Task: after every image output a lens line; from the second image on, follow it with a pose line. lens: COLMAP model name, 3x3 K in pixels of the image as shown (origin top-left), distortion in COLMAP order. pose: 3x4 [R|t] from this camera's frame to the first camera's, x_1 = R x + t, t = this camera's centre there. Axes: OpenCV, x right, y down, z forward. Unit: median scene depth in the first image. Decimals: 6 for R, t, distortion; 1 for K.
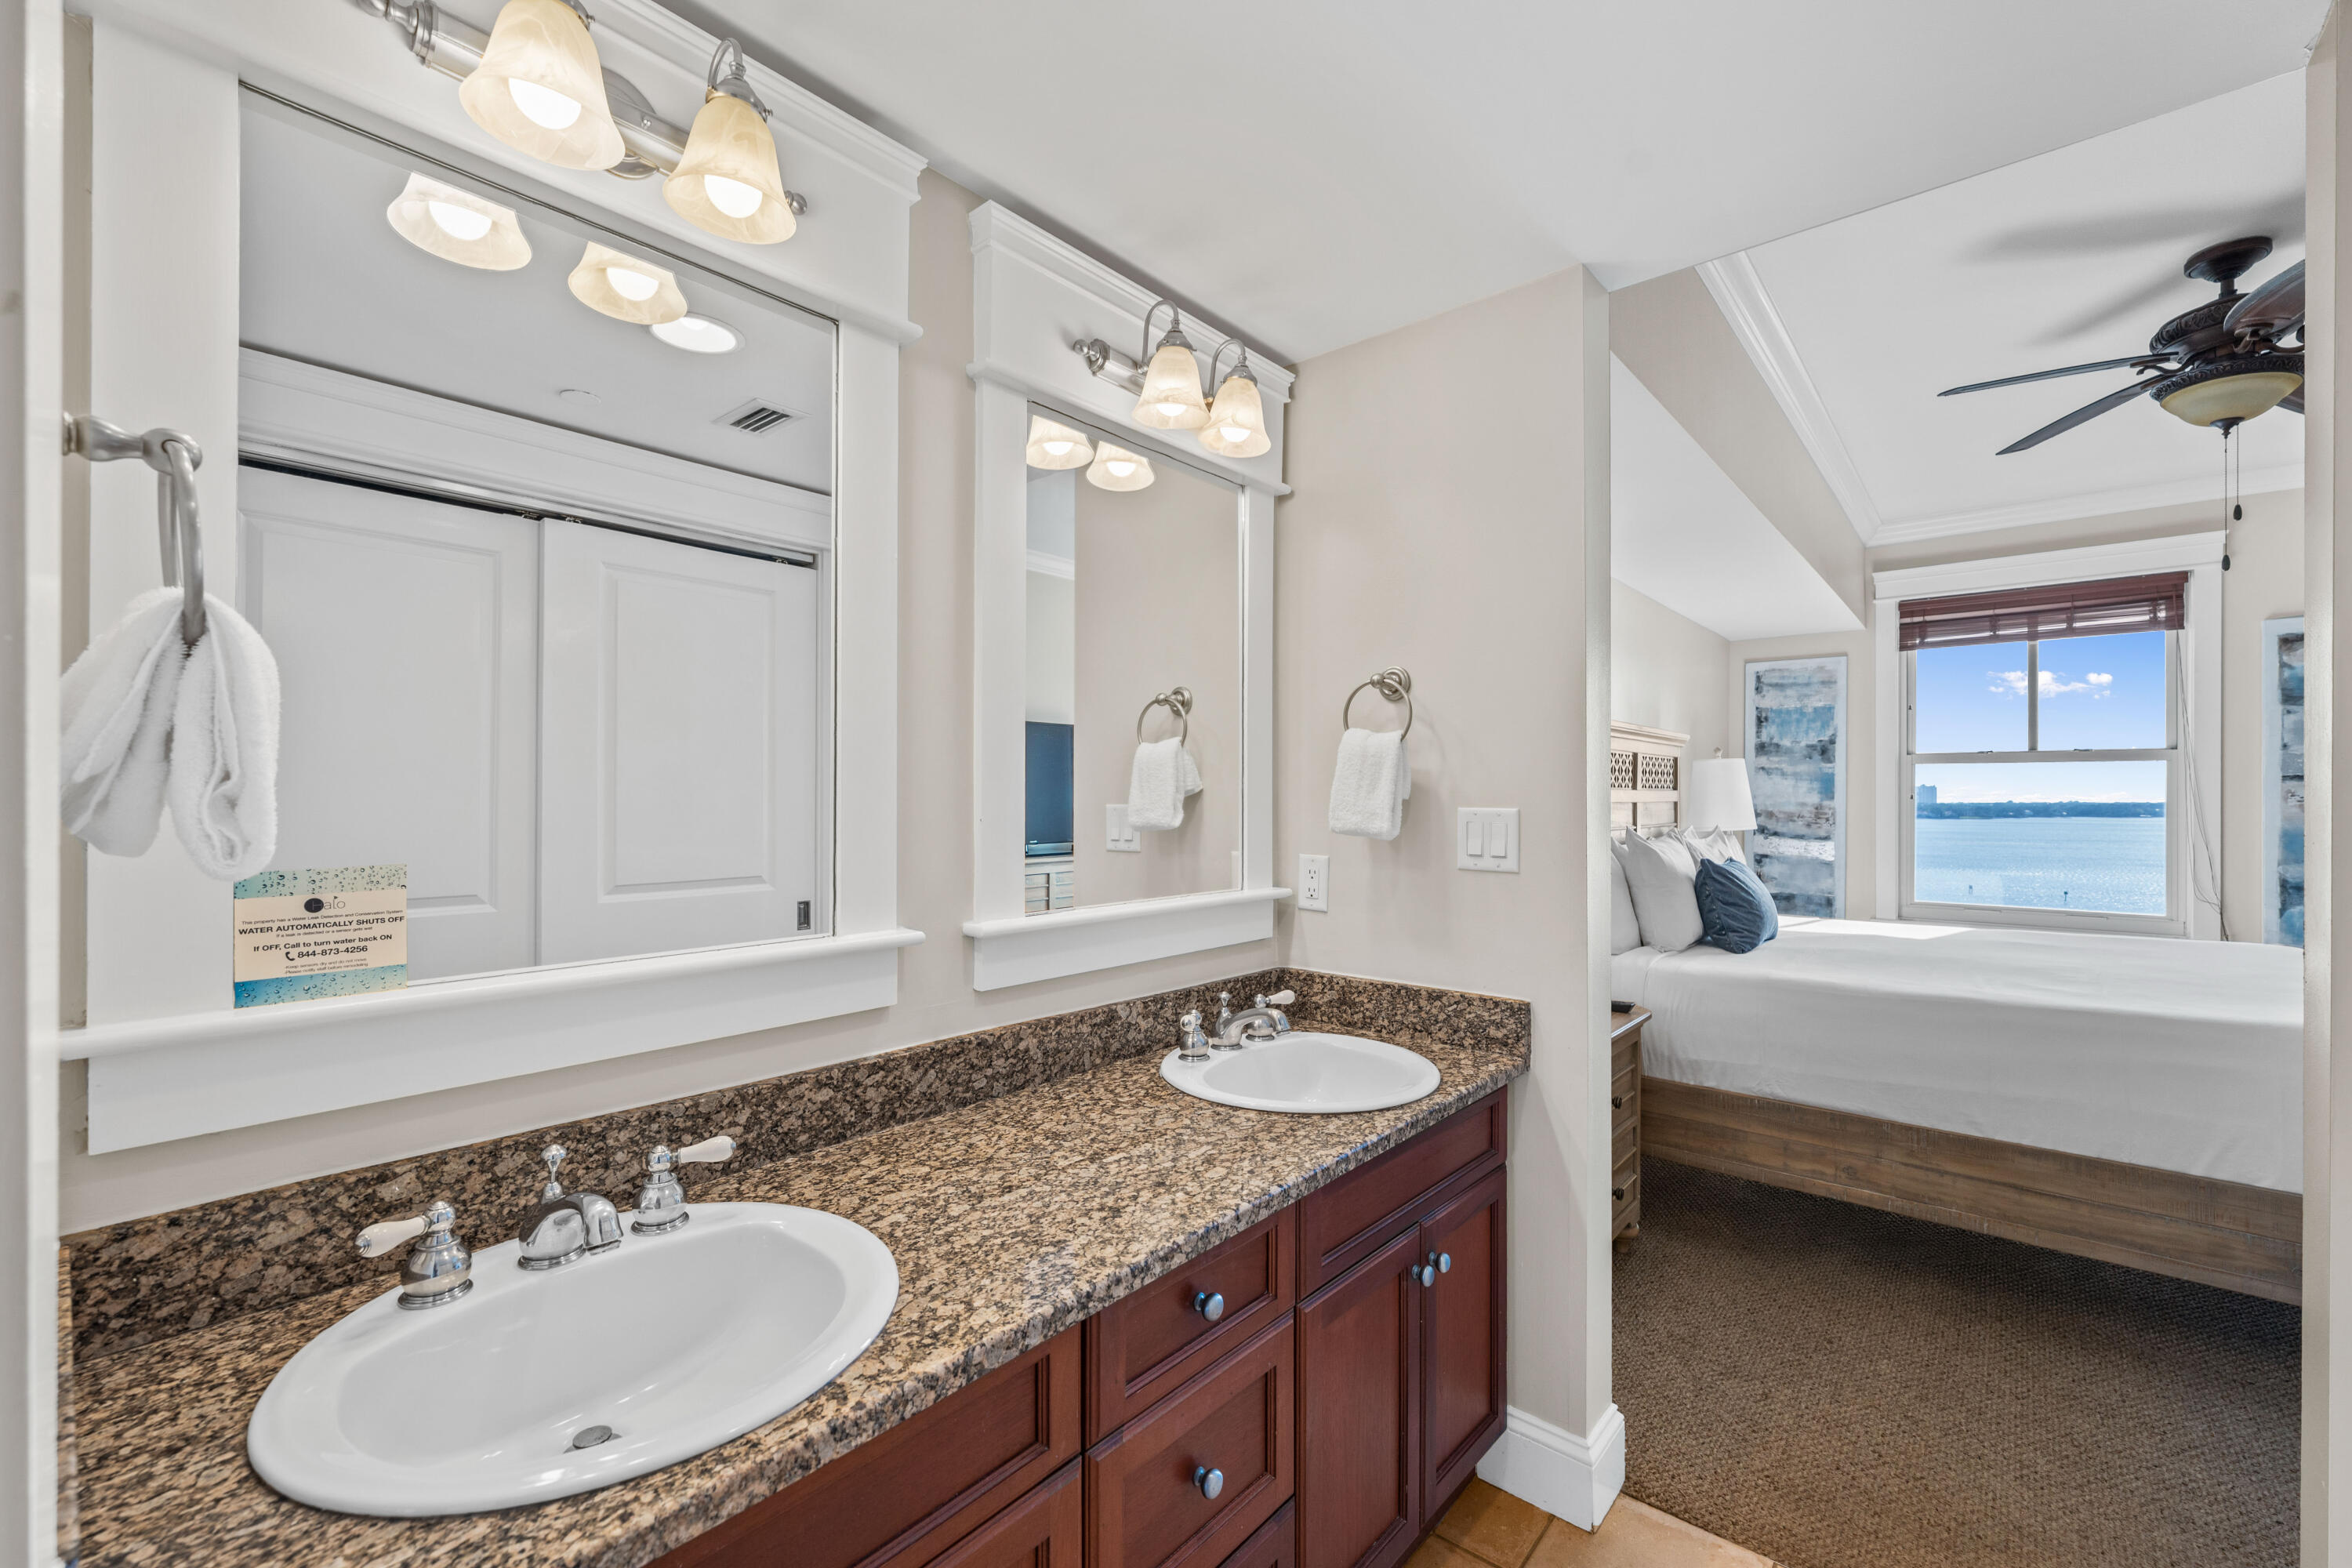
lens RADIAL K [[979.3, 0, 1172.8], [0, 979.3, 782.3], [0, 0, 1]] dist [0.000168, 0.000117]
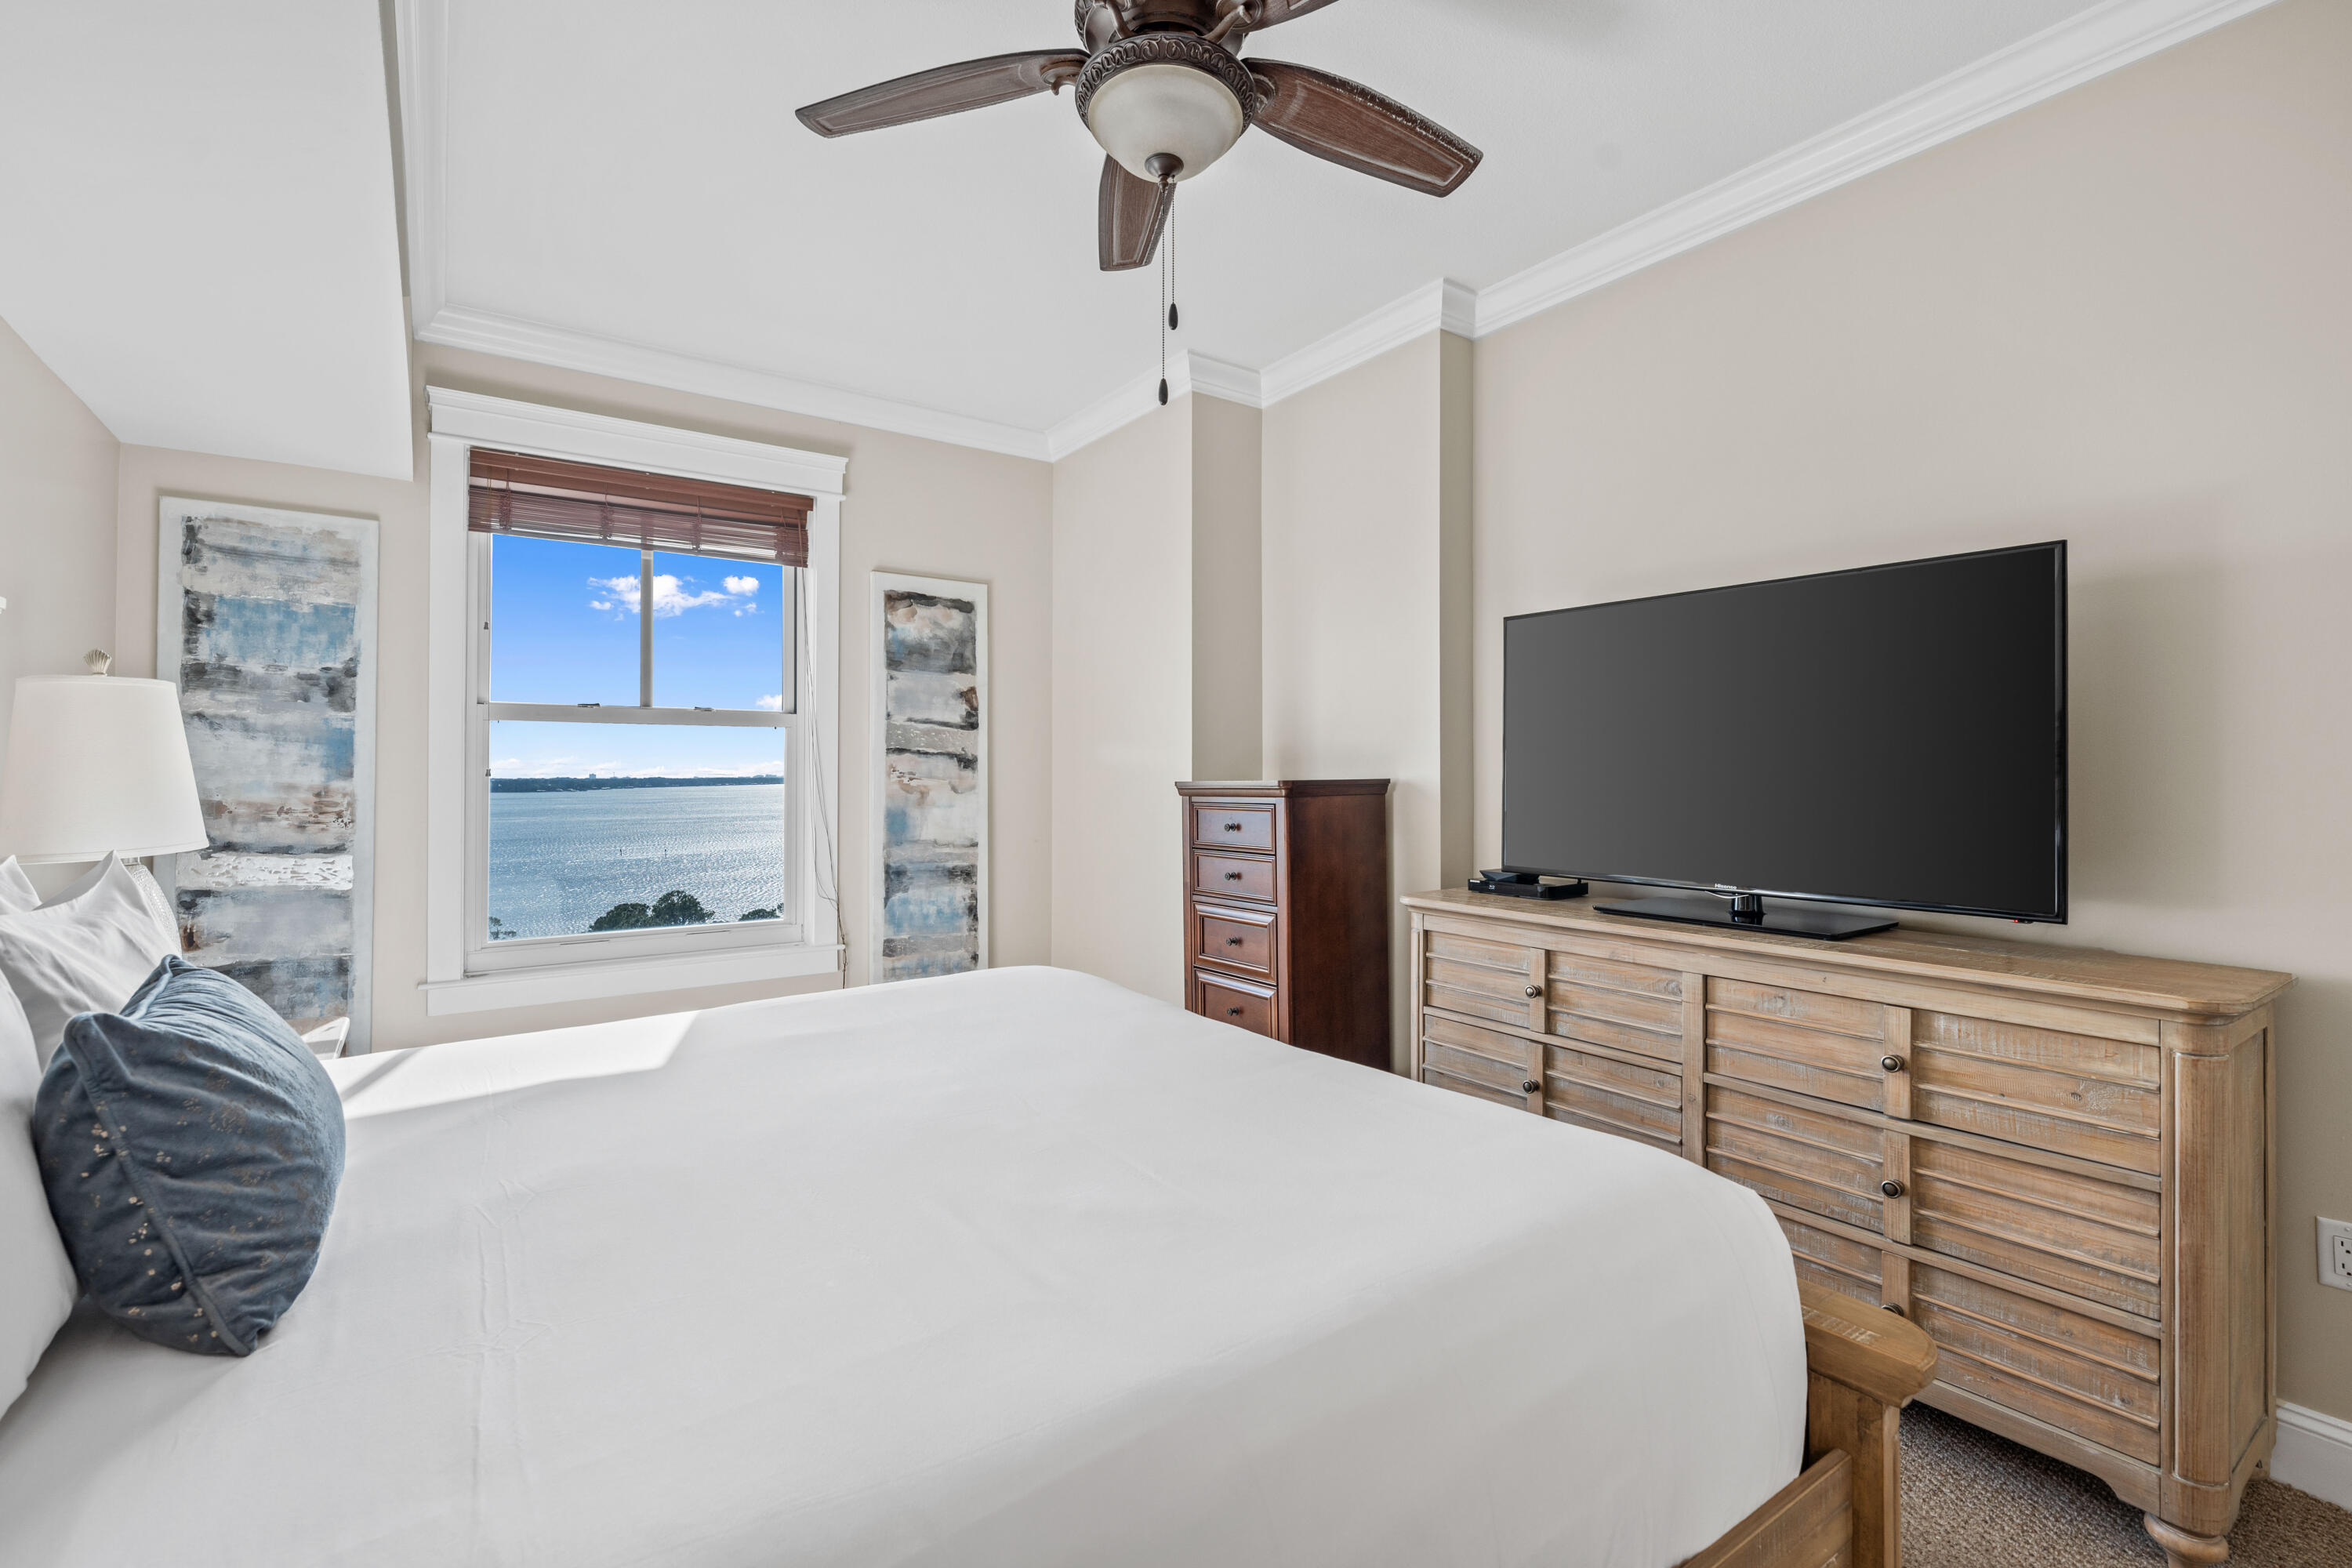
lens RADIAL K [[1046.6, 0, 1180.6], [0, 1046.6, 773.1], [0, 0, 1]] dist [0.000284, 0.000055]
pose [[0.237030, -0.001188, 0.971502, 0.215680], [-0.012150, 0.999917, 0.004187, 0.006804], [-0.971426, -0.012796, 0.236996, 0.410620]]
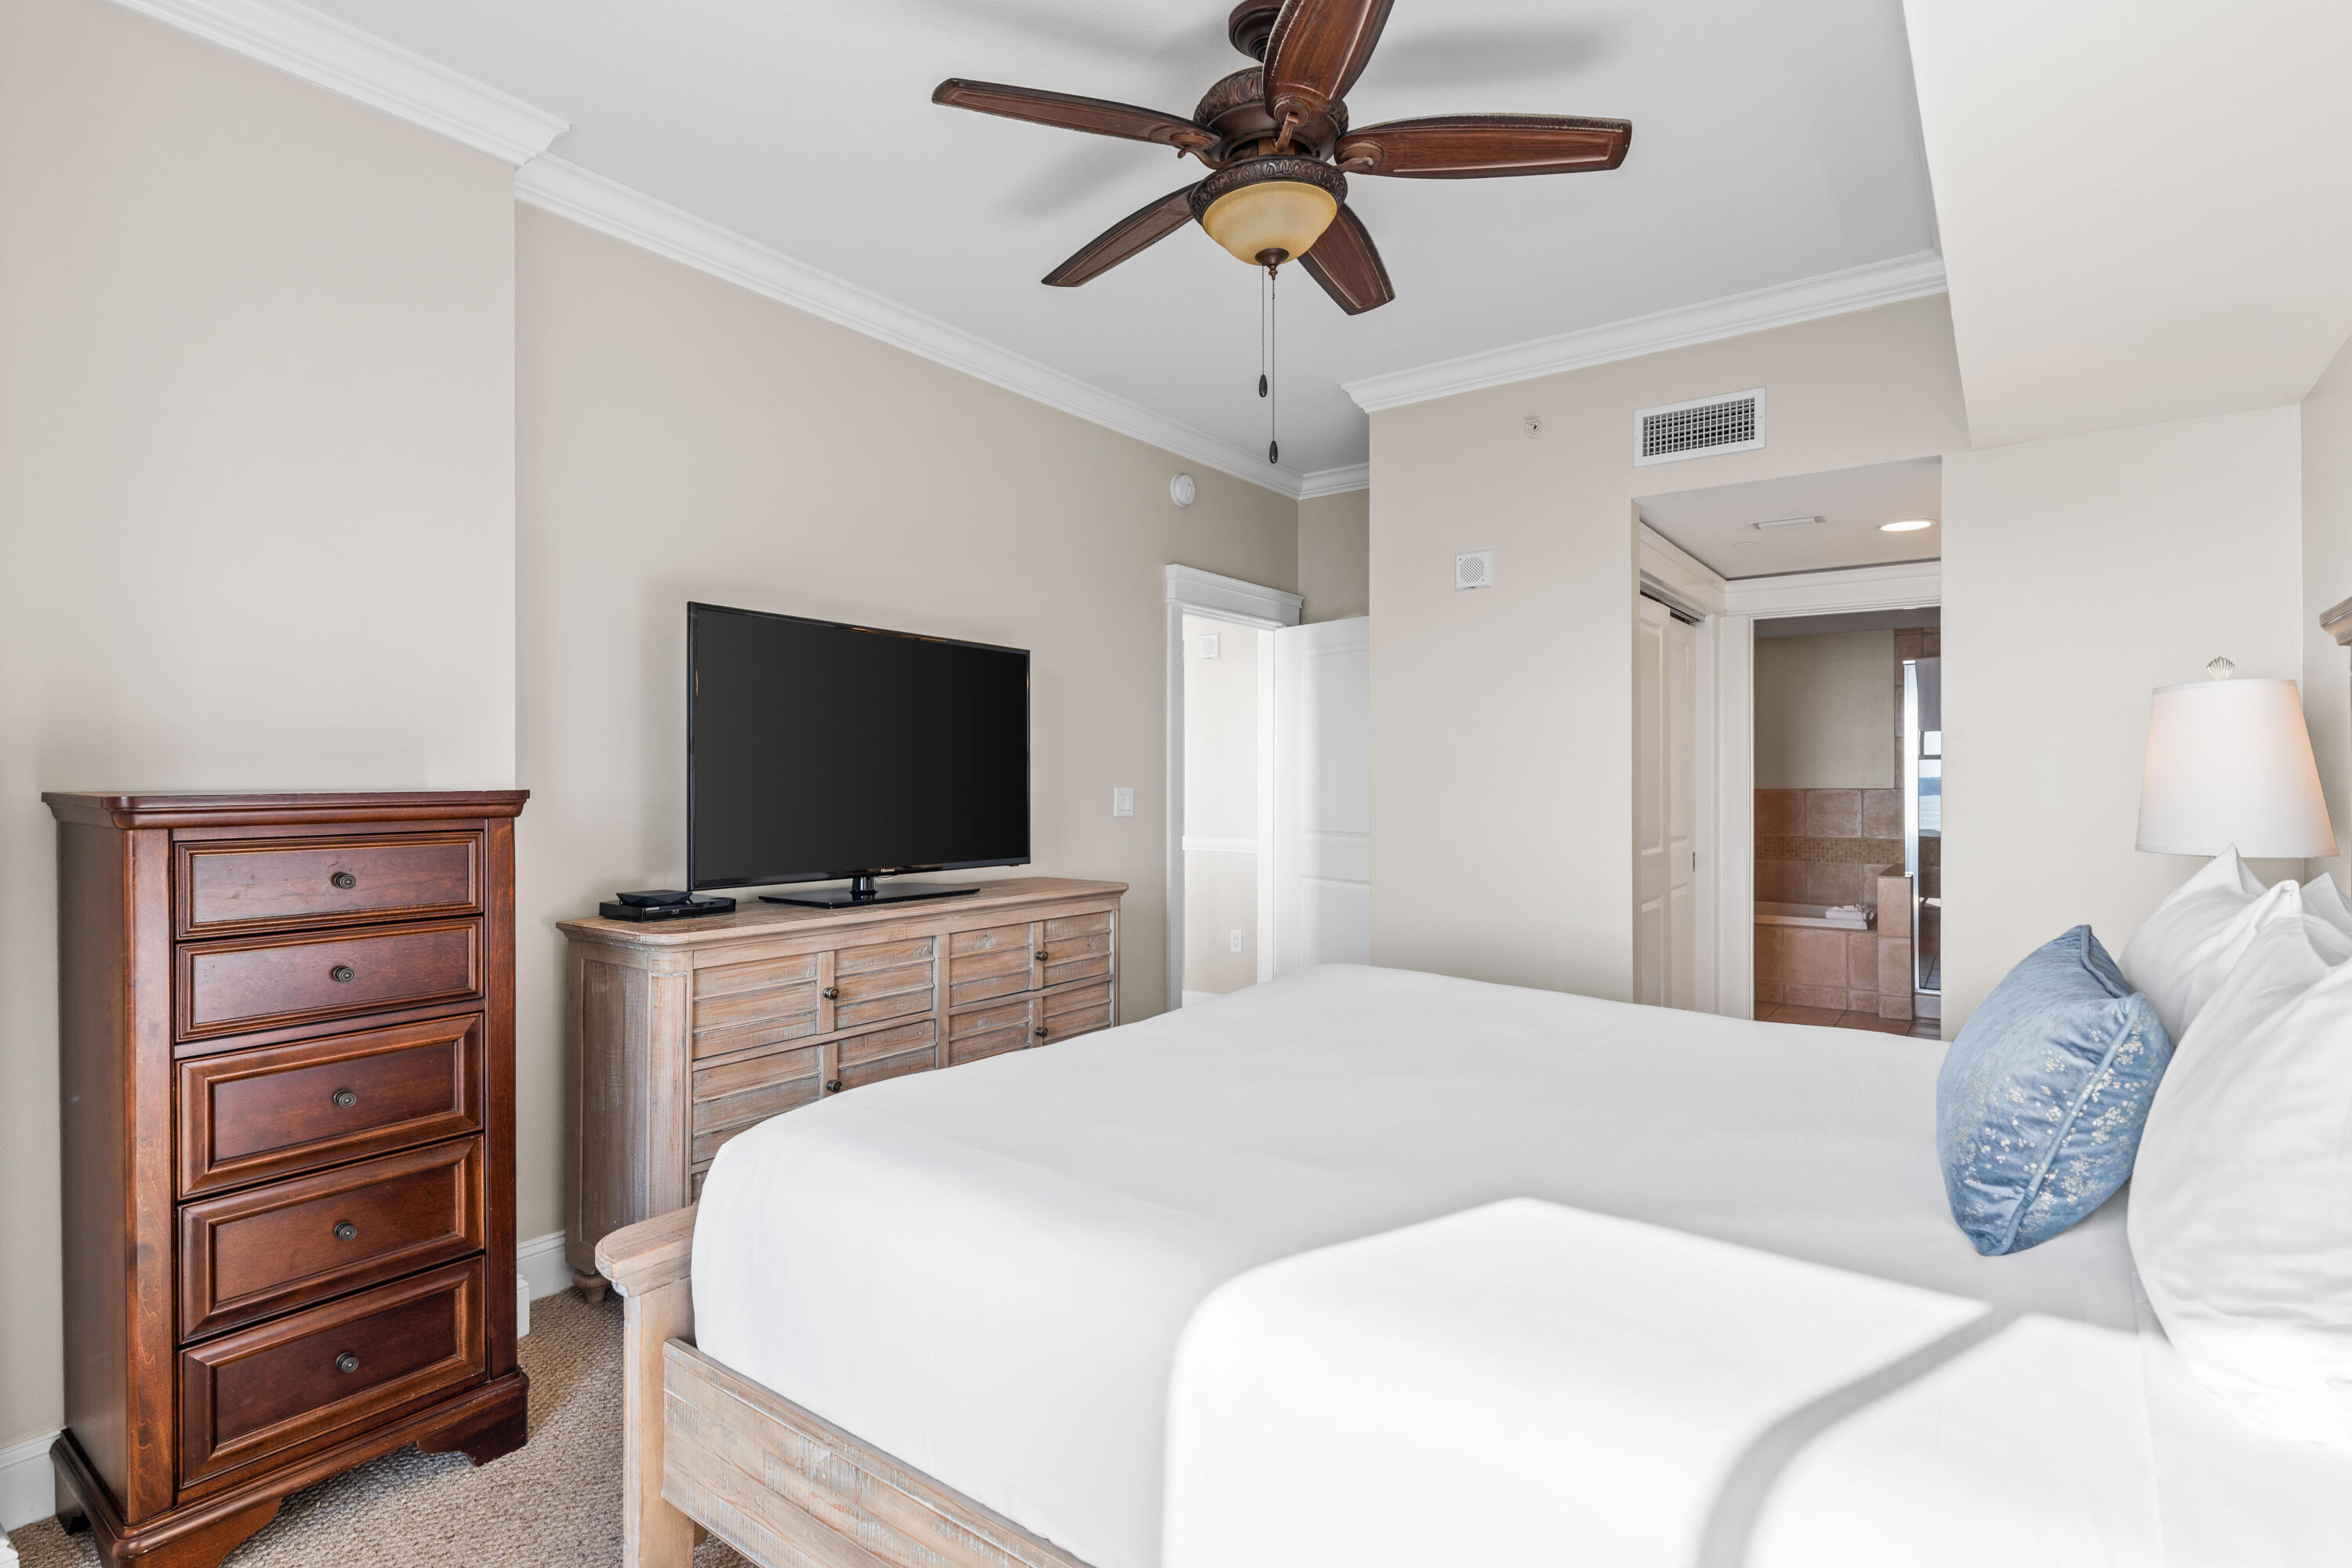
lens RADIAL K [[1135.2, 0, 1176.0], [0, 1135.2, 784.0], [0, 0, 1]] dist [-0.001055, -0.000176]
pose [[-0.996507, -0.003109, -0.083455, 0.600568], [-0.002284, 0.999948, -0.009978, 0.013822], [0.083481, -0.009753, -0.996462, 0.904434]]
